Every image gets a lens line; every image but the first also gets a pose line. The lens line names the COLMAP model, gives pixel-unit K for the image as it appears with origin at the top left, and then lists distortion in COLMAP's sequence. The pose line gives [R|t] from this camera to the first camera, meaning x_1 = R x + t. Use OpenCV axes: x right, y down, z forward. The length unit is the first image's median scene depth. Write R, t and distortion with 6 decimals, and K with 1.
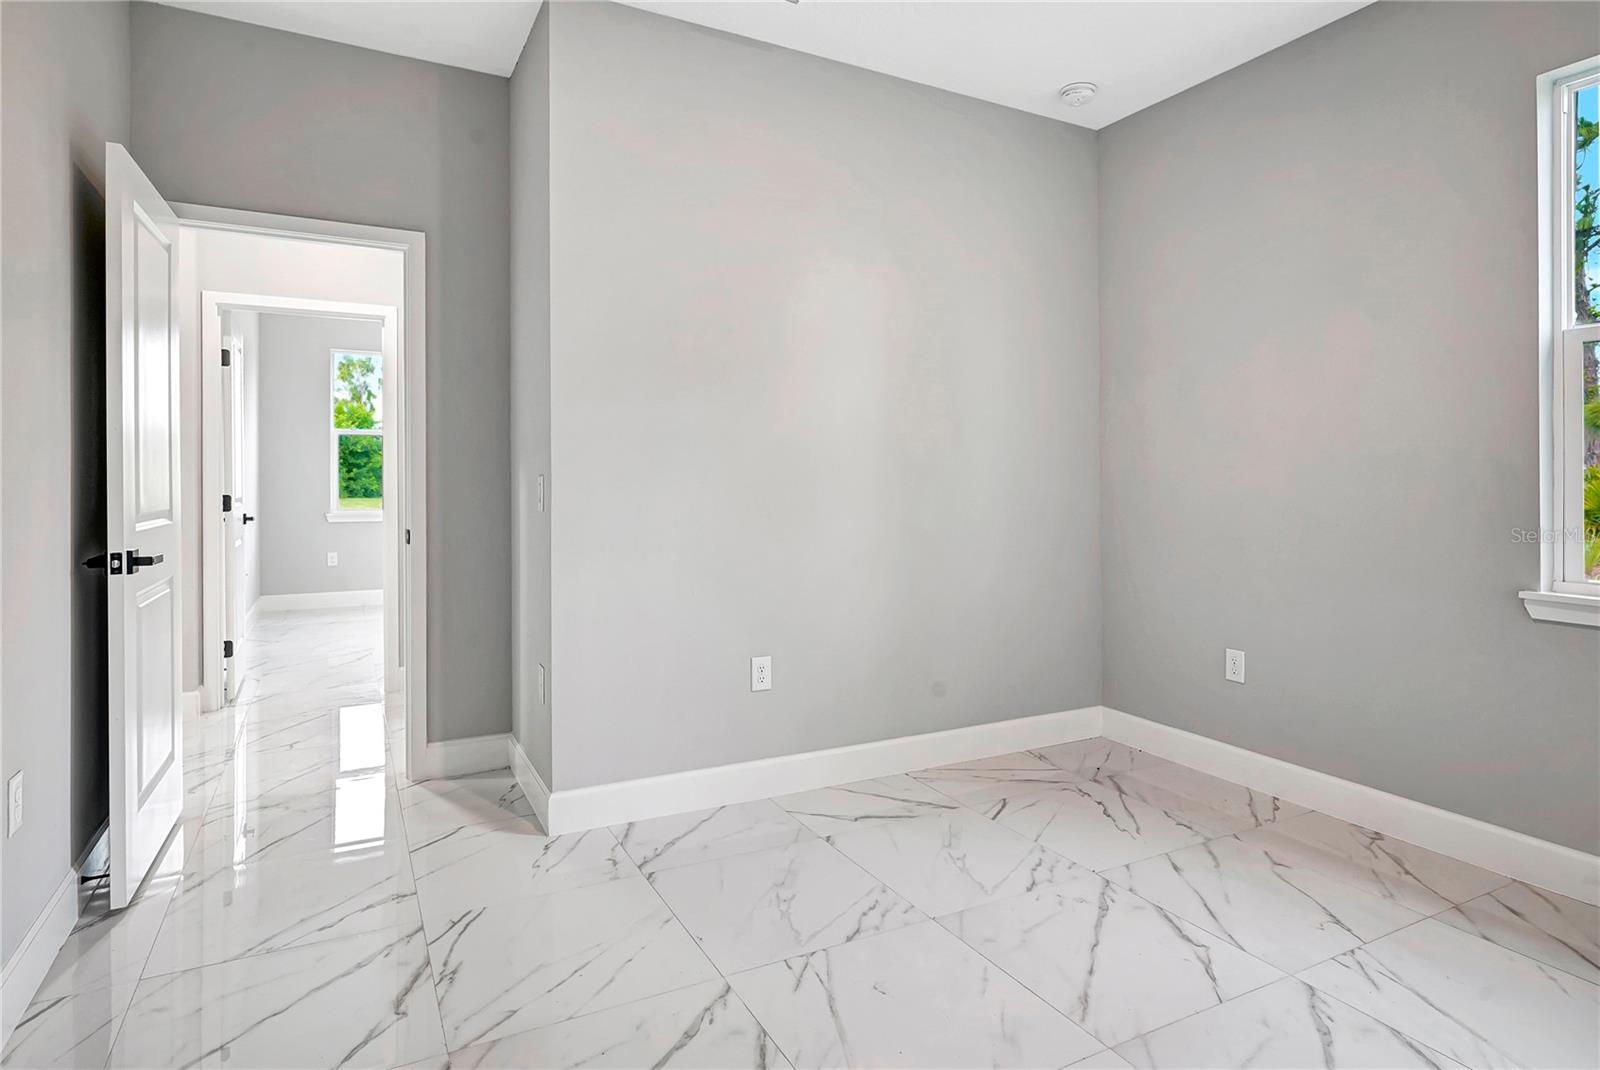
lens RADIAL K [[857.2, 0, 792.9], [0, 857.2, 484.0], [0, 0, 1]] dist [-0.002624, -0.000241]
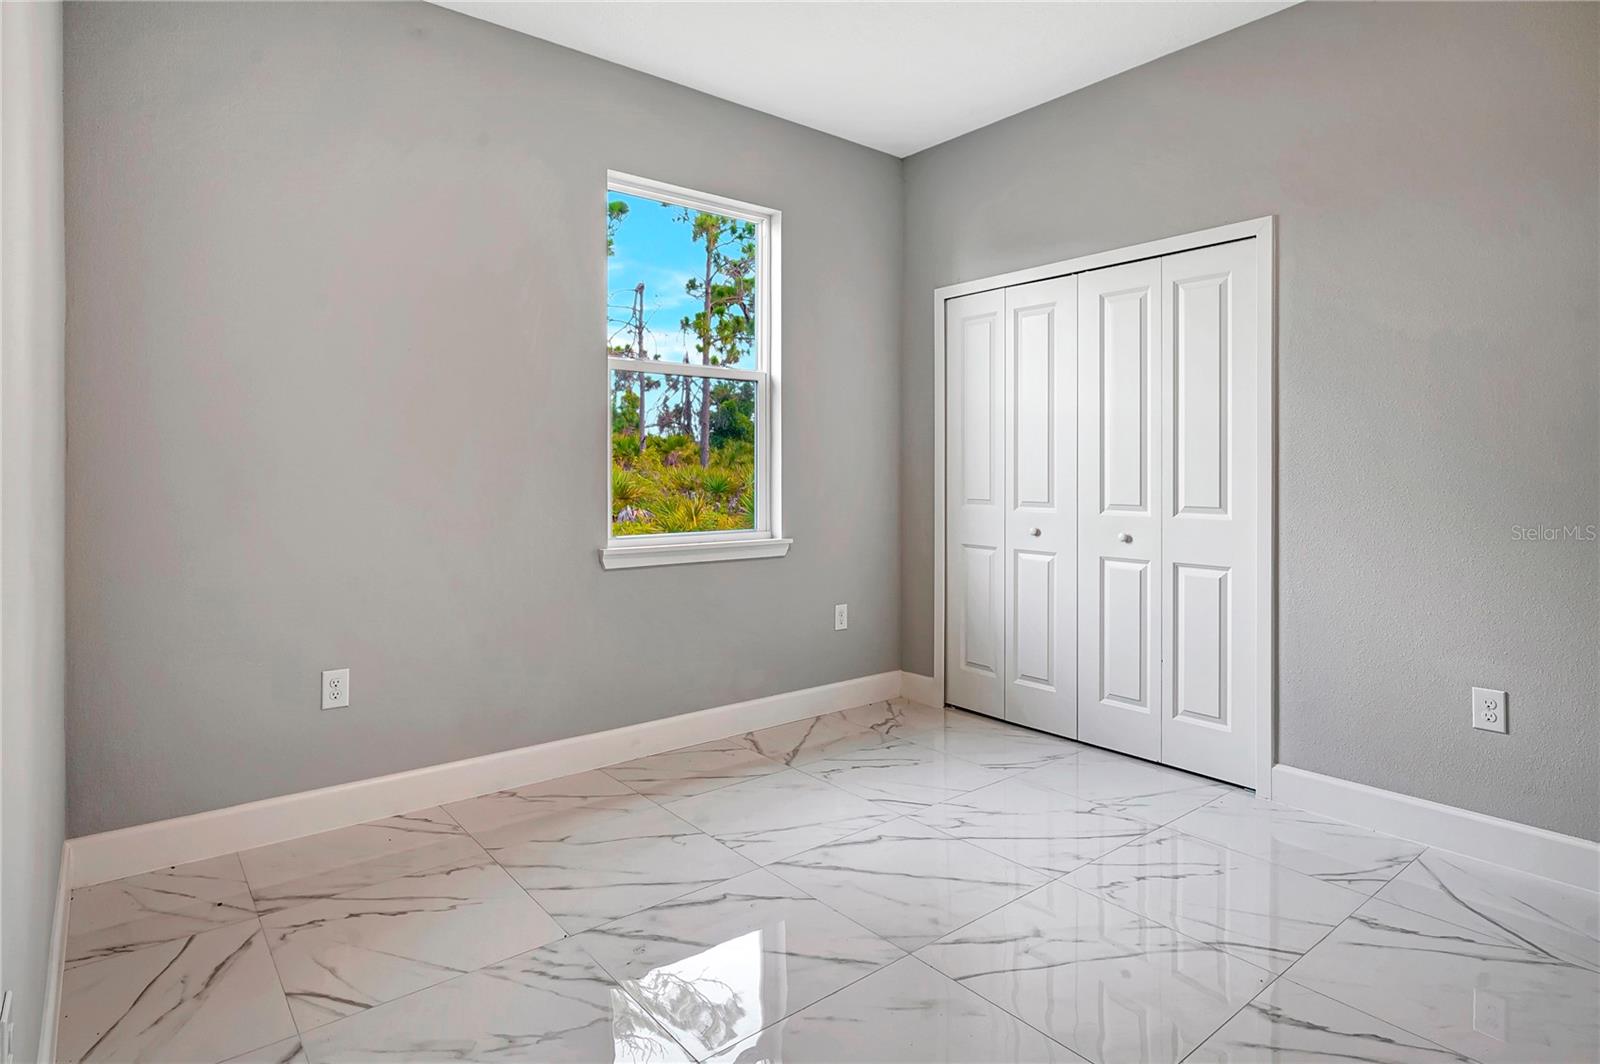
lens RADIAL K [[857.2, 0, 792.9], [0, 857.2, 481.0], [0, 0, 1]] dist [-0.002624, -0.000241]
pose [[-0.200227, -0.013526, 0.979656, -0.497194], [-0.001466, 0.999908, 0.013506, -0.003853], [-0.979748, 0.001268, -0.200228, 0.933280]]
